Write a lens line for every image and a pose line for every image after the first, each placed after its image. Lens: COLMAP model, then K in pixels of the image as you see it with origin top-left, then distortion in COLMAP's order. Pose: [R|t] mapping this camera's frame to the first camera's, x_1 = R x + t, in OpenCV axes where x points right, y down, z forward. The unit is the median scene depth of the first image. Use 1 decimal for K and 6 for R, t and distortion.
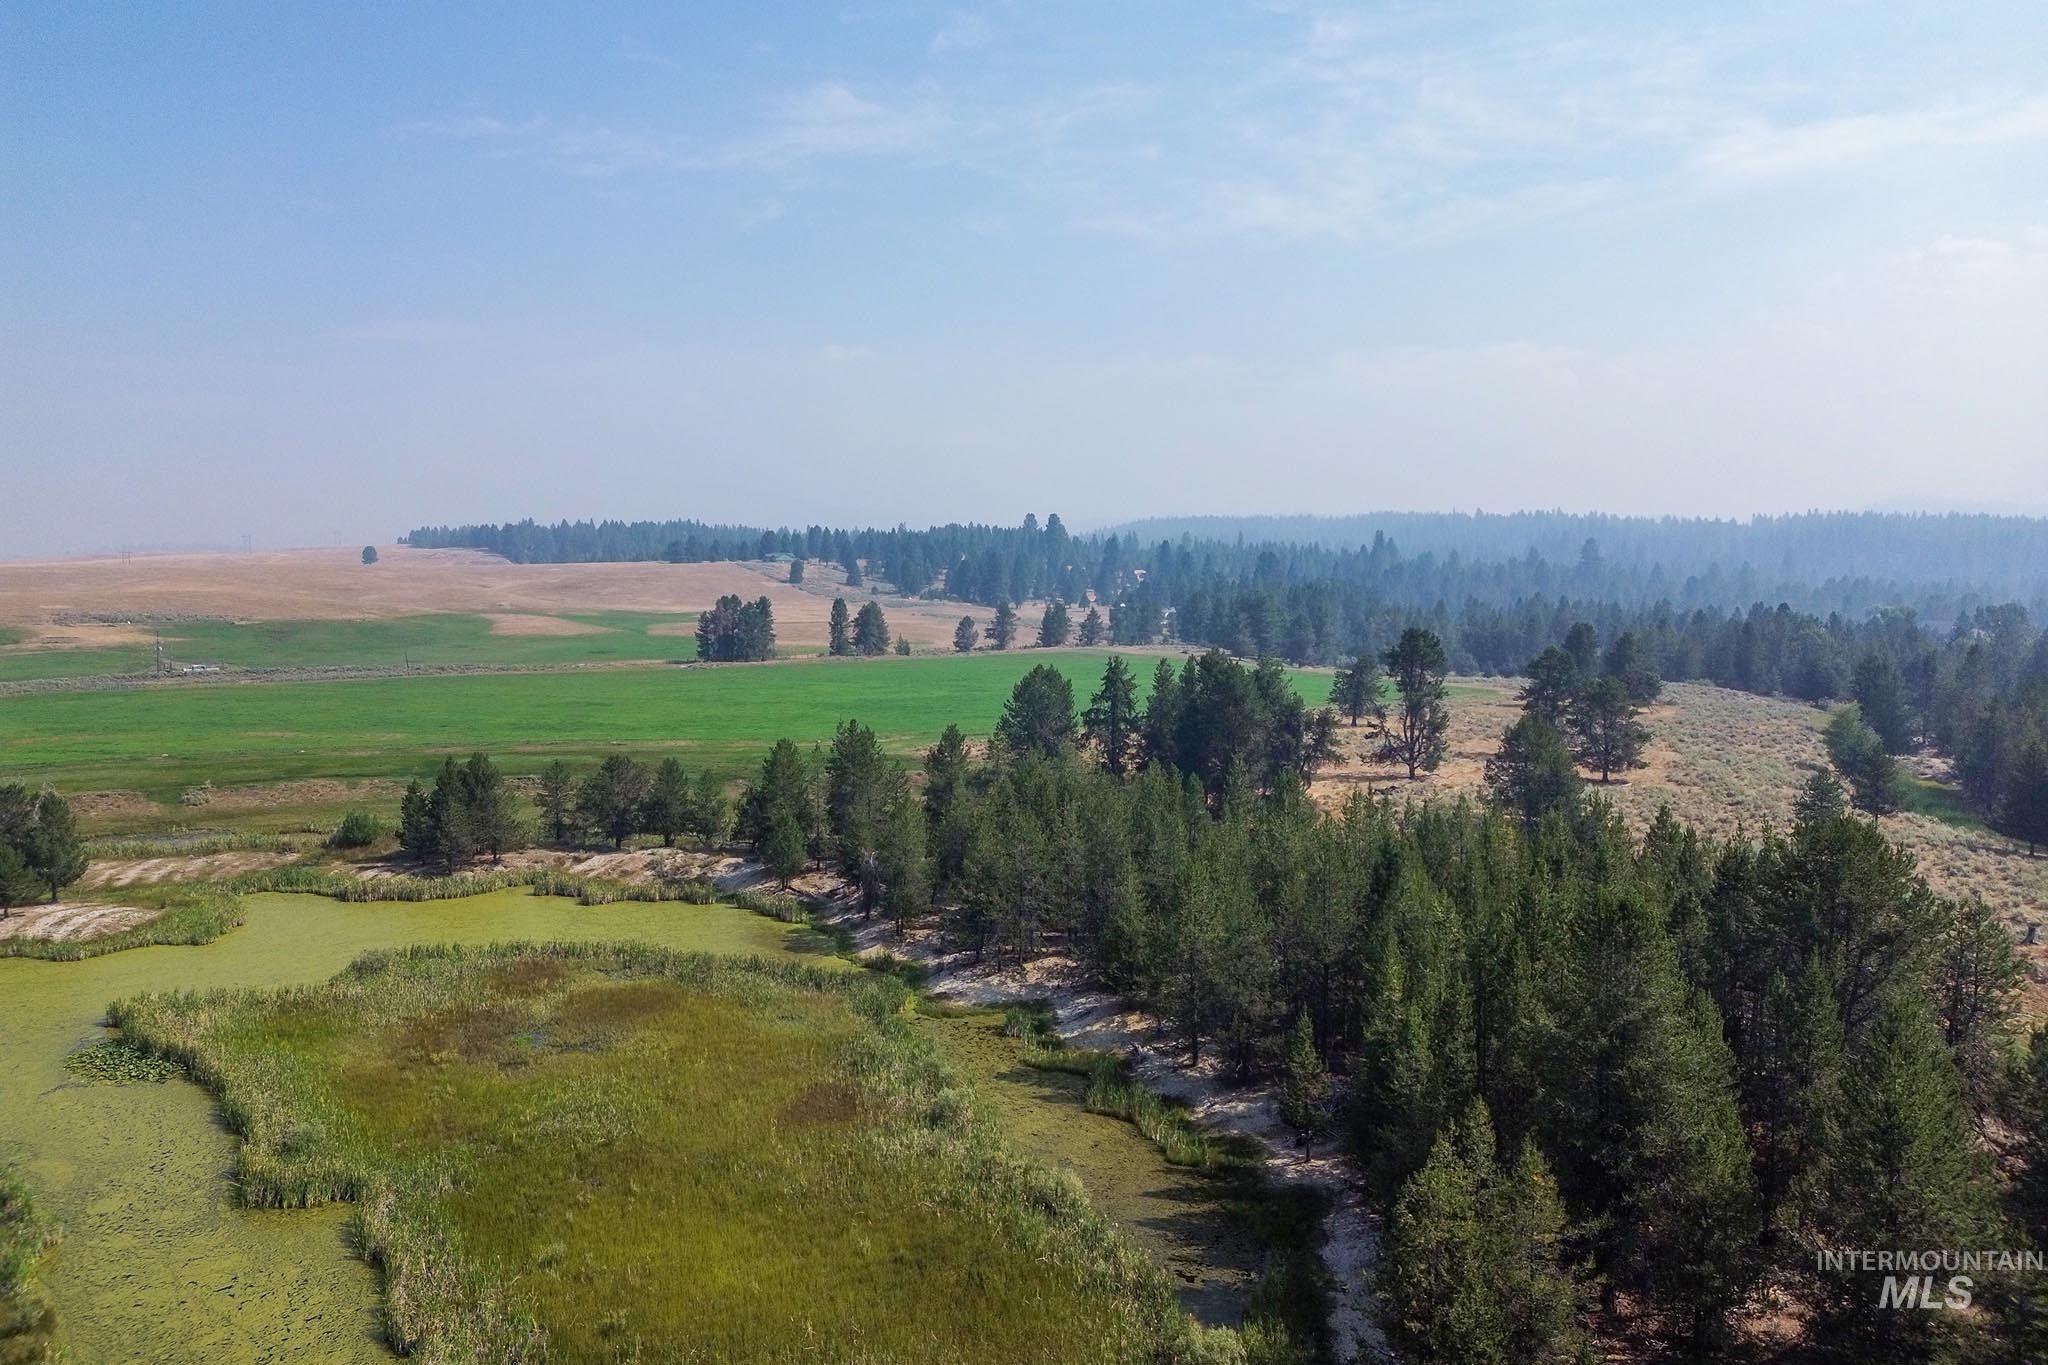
lens RADIAL K [[1428.8, 0, 1036.4], [0, 1428.8, 685.5], [0, 0, 1]] dist [0.033116, -0.020448]
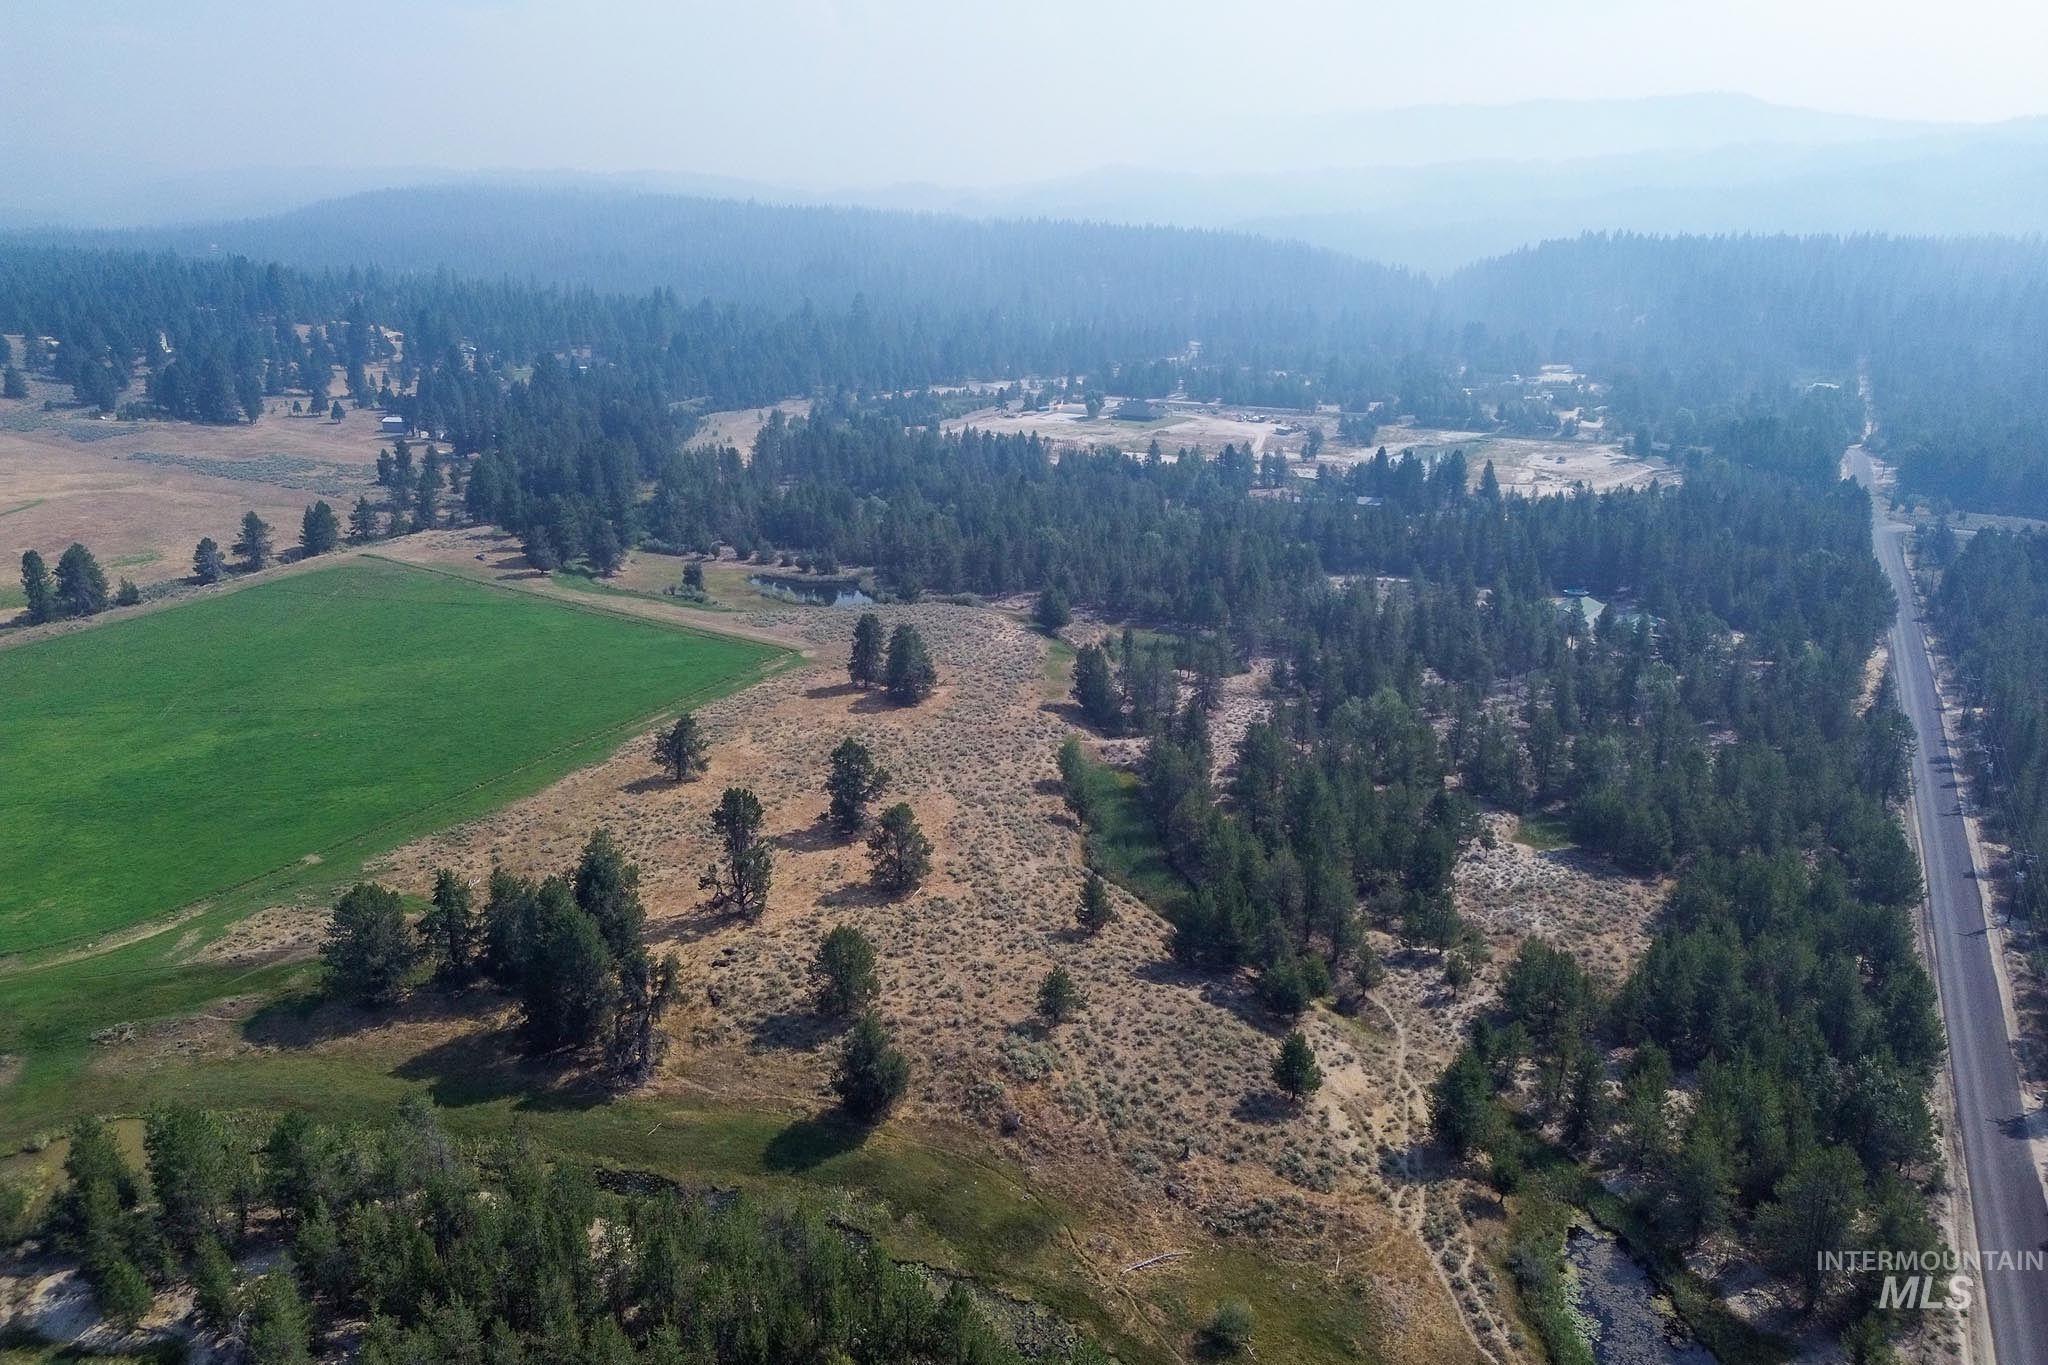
lens RADIAL K [[1428.8, 0, 1046.2], [0, 1428.8, 673.0], [0, 0, 1]] dist [0.033116, -0.020448]
pose [[0.883184, -0.150361, 0.444273, 0.001039], [0.043493, 0.969395, 0.241623, -0.169244], [-0.467006, -0.194075, 0.862693, -0.016572]]
